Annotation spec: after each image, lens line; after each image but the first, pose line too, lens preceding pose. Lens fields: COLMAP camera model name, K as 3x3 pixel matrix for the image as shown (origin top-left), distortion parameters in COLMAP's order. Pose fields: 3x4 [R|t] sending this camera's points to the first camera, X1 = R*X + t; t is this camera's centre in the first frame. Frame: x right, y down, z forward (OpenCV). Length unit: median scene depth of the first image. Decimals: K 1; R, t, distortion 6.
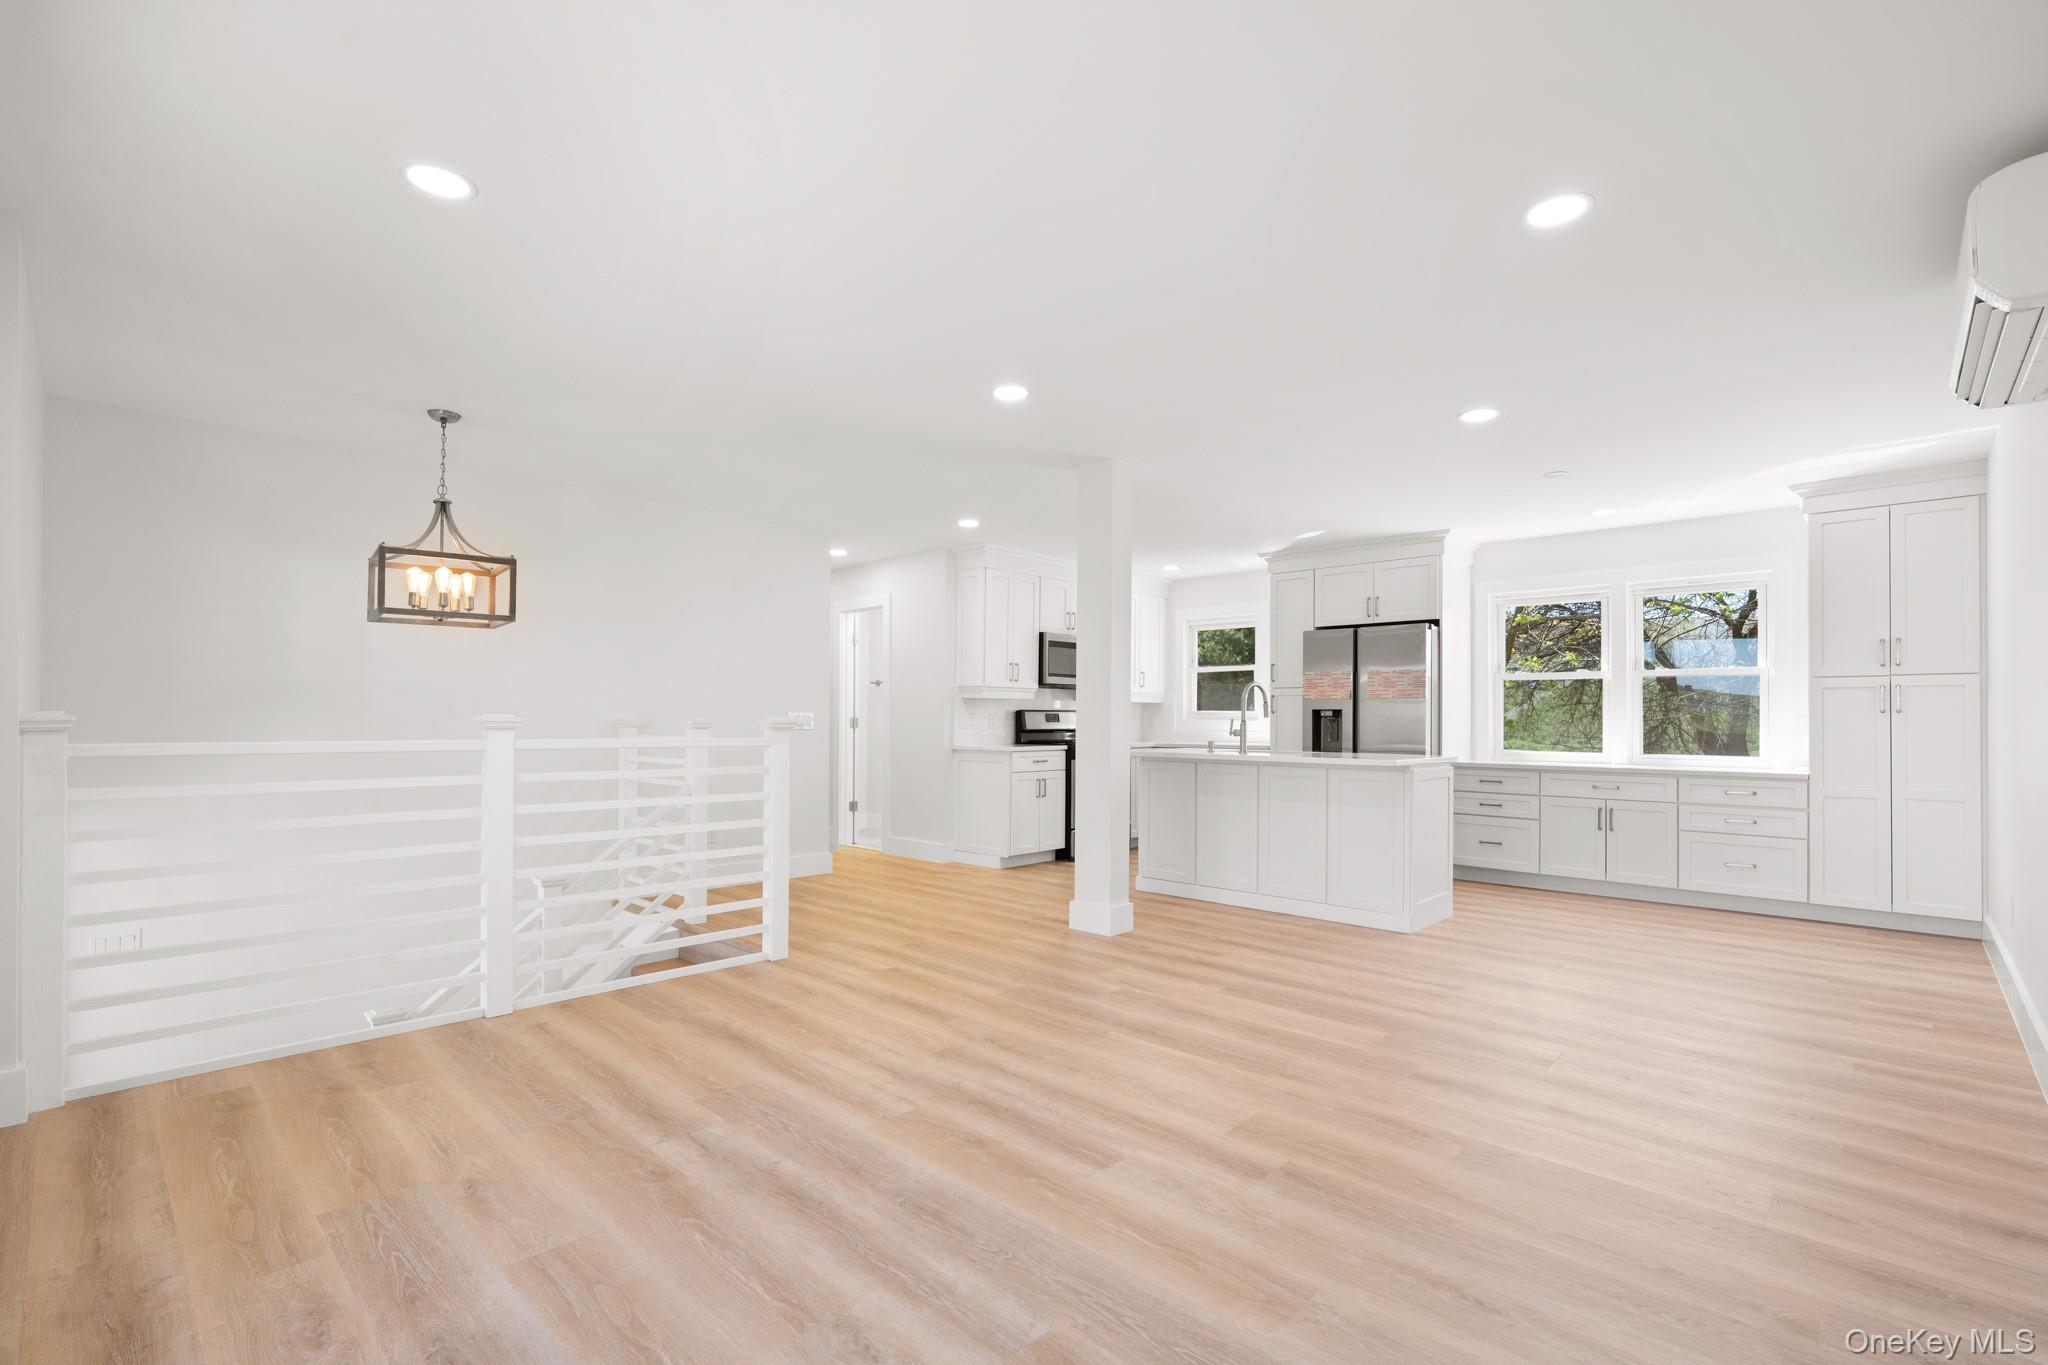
lens RADIAL K [[937.4, 0, 1067.9], [0, 937.4, 701.1], [0, 0, 1]] dist [0.000153, 0.000367]
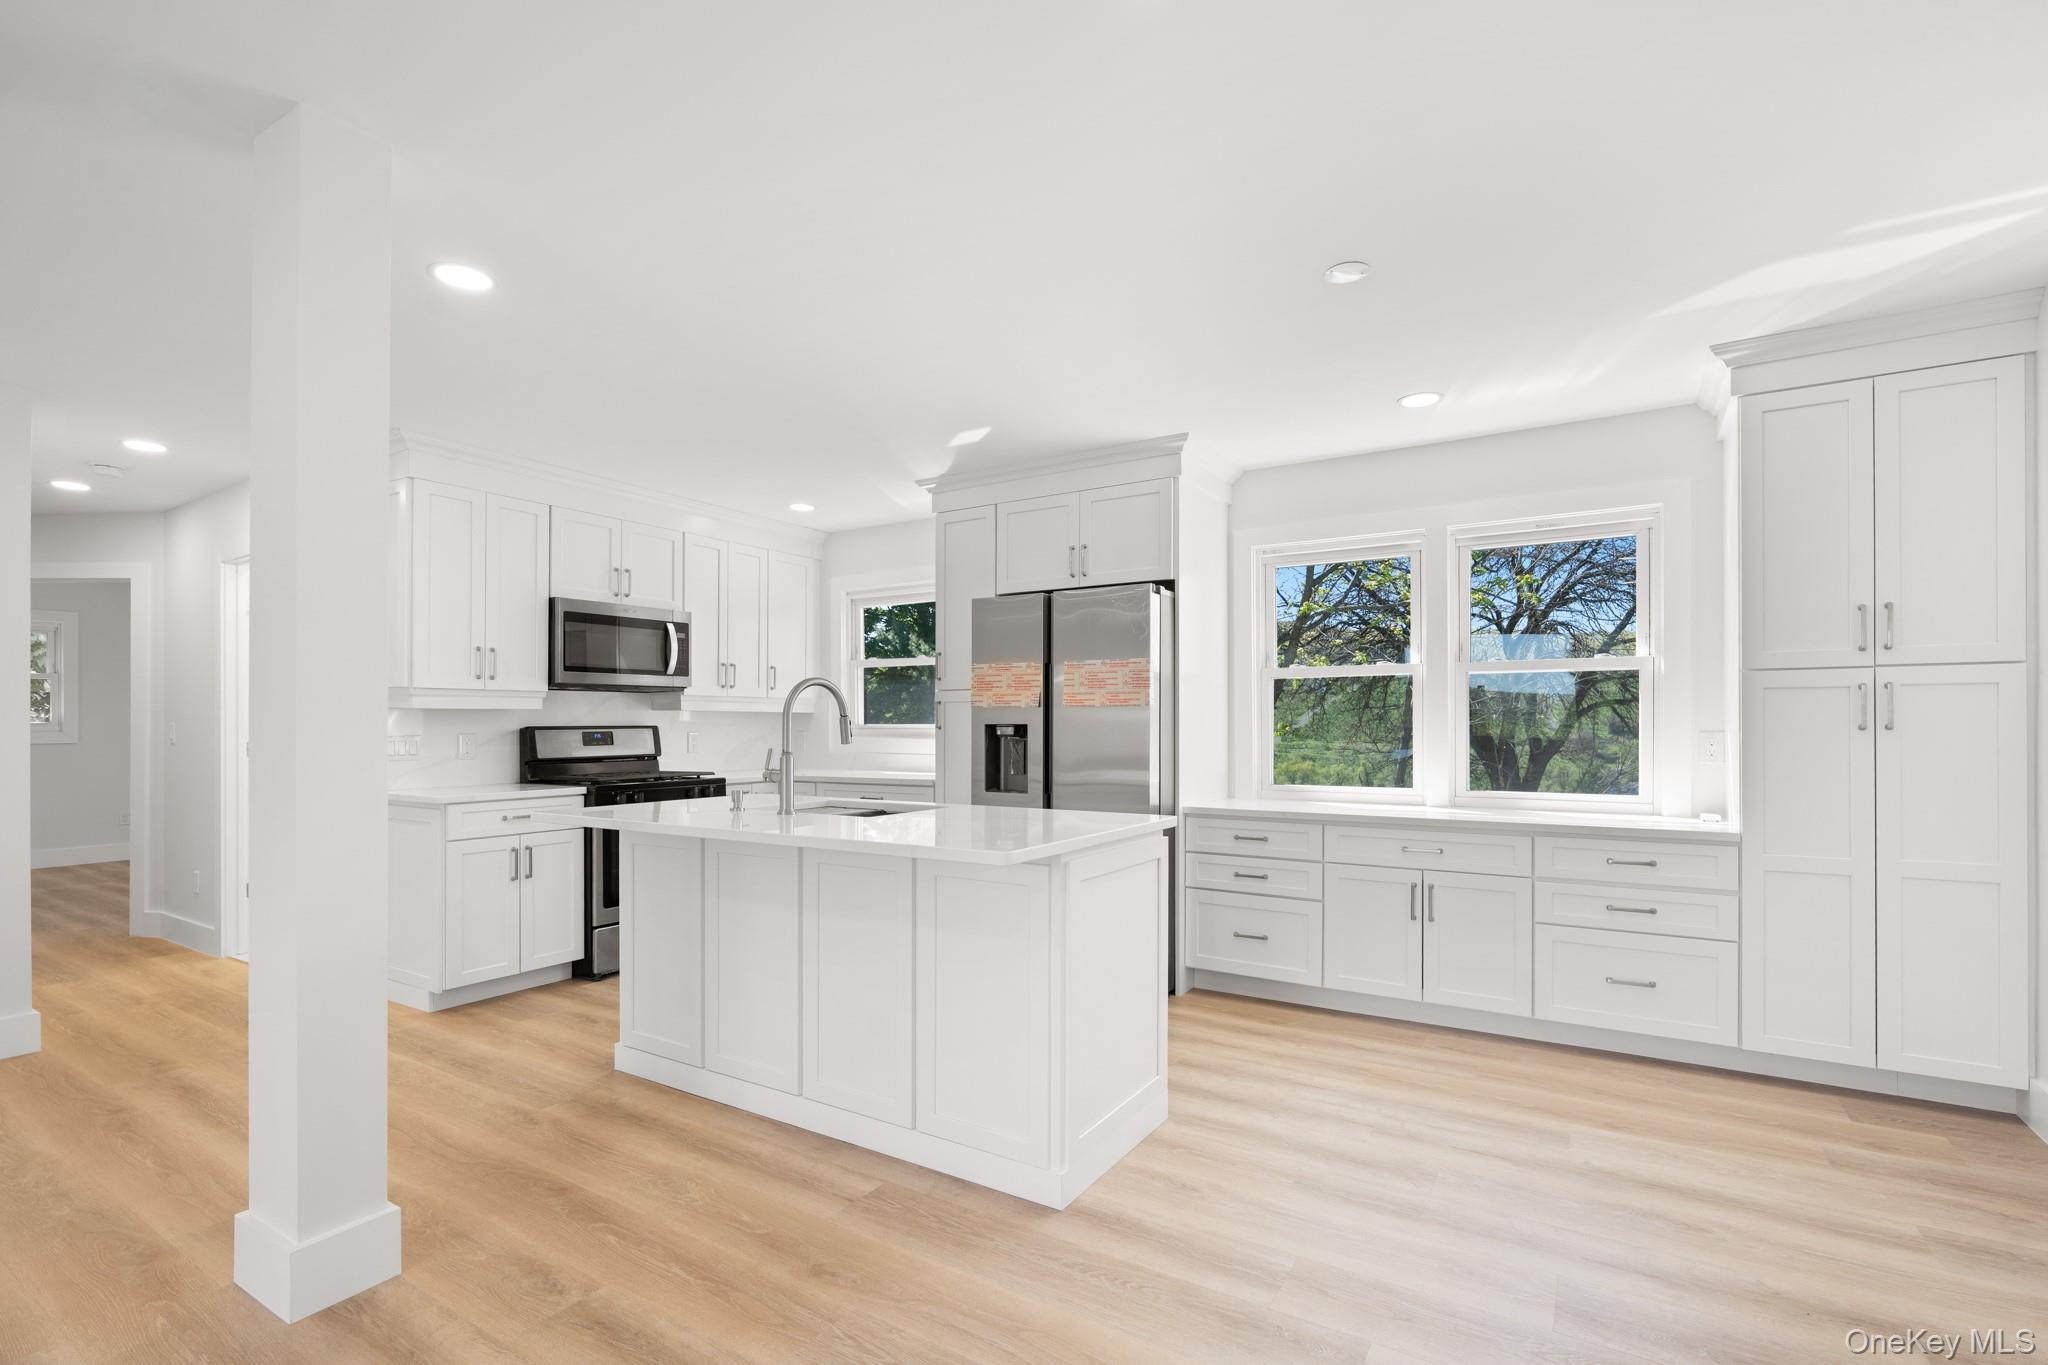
lens RADIAL K [[922.9, 0, 1068.4], [0, 922.9, 713.1], [0, 0, 1]] dist [-0.002957, -0.000696]
pose [[0.982890, -0.005877, 0.184099, 0.211103], [0.004142, 0.999943, 0.009807, -0.004552], [-0.184146, -0.008876, 0.982859, 0.403776]]
